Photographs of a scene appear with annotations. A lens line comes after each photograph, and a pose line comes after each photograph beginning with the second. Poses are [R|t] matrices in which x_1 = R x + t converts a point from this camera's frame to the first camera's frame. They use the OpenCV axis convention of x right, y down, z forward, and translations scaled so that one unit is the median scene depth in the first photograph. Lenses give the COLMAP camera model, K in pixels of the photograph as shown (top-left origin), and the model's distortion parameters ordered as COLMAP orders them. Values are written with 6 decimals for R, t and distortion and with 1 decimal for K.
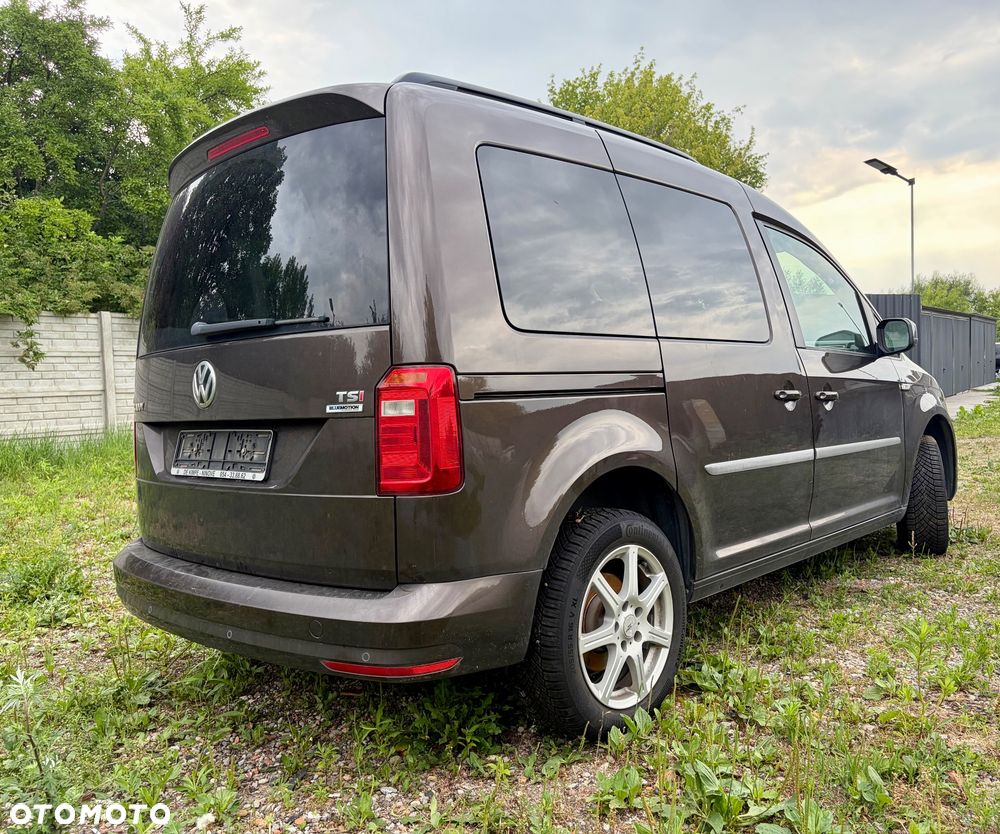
lens RADIAL K [[886.1, 0, 509.4], [0, 886.1, 412.4], [0, 0, 1]] dist [0.056580, -0.051113]
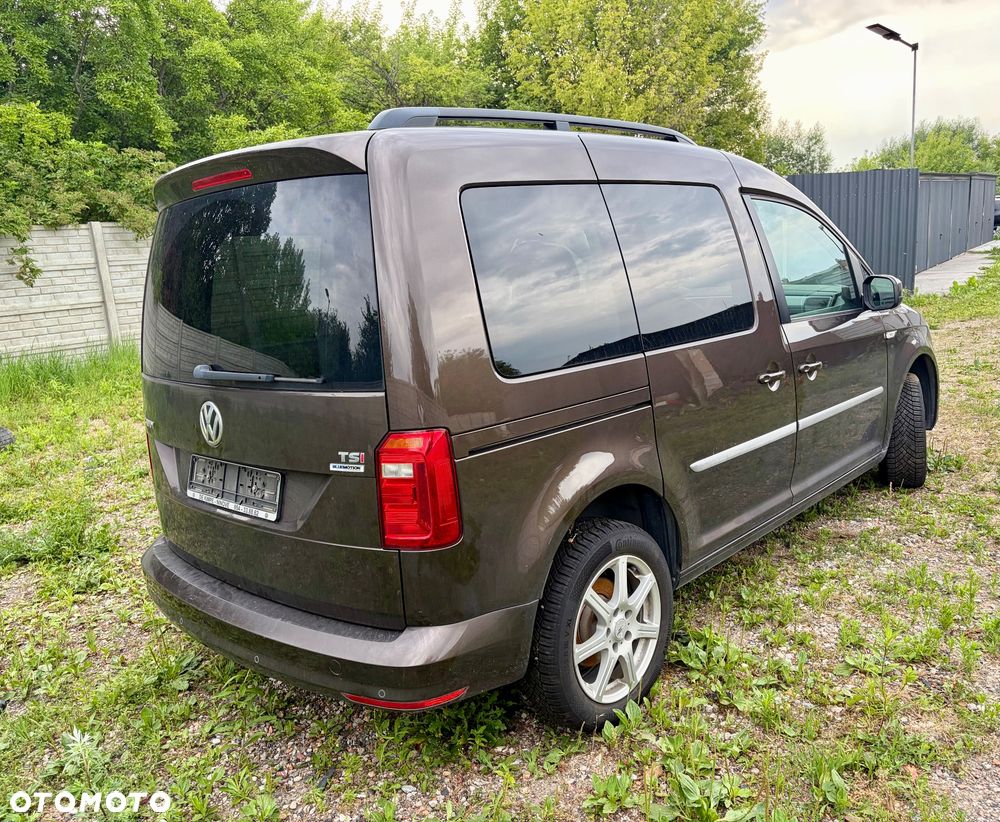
lens RADIAL K [[873.6, 0, 503.5], [0, 873.6, 420.4], [0, 0, 1]] dist [0.060292, -0.066976]
pose [[0.999250, -0.037609, -0.009180, 0.010392], [0.038620, 0.984819, 0.169231, -0.182649], [0.002676, -0.169458, 0.985534, -0.017140]]
